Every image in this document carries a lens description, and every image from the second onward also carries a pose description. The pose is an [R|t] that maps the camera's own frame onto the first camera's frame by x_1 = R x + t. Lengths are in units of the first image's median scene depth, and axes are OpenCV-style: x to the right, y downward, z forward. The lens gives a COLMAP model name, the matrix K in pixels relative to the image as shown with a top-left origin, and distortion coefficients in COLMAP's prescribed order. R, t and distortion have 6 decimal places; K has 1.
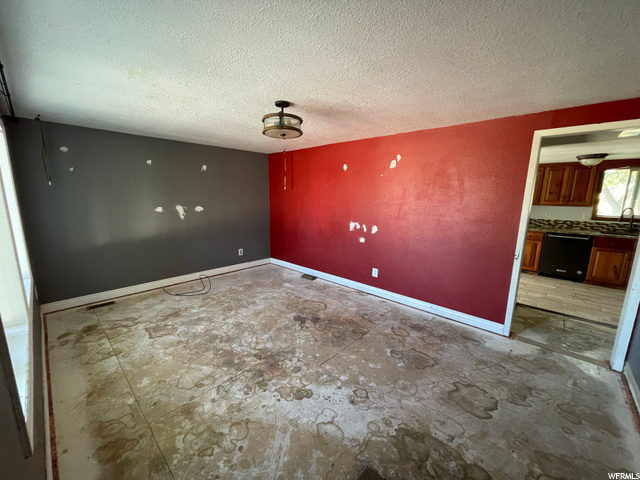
lens RADIAL K [[253.8, 0, 320.0], [0, 253.8, 240.0], [0, 0, 1]] dist [-0.000207, 0.000057]
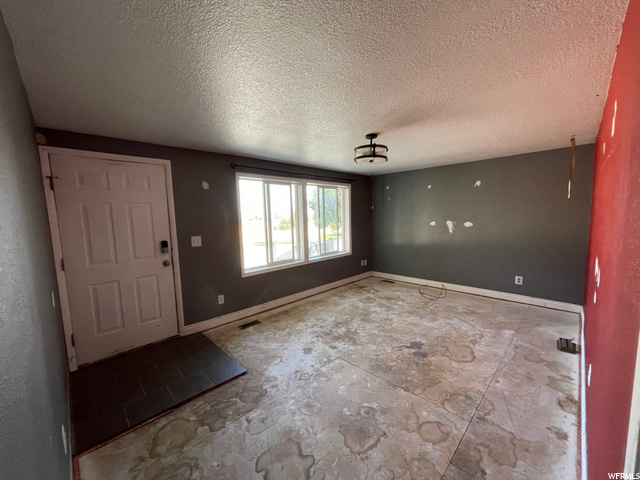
lens RADIAL K [[253.8, 0, 320.0], [0, 253.8, 240.0], [0, 0, 1]] dist [-0.000207, 0.000057]
pose [[-0.024824, 0.089585, -0.995670, 0.838496], [-0.152831, 0.983929, 0.092339, -0.095190], [0.987940, 0.154462, -0.010734, 0.639935]]
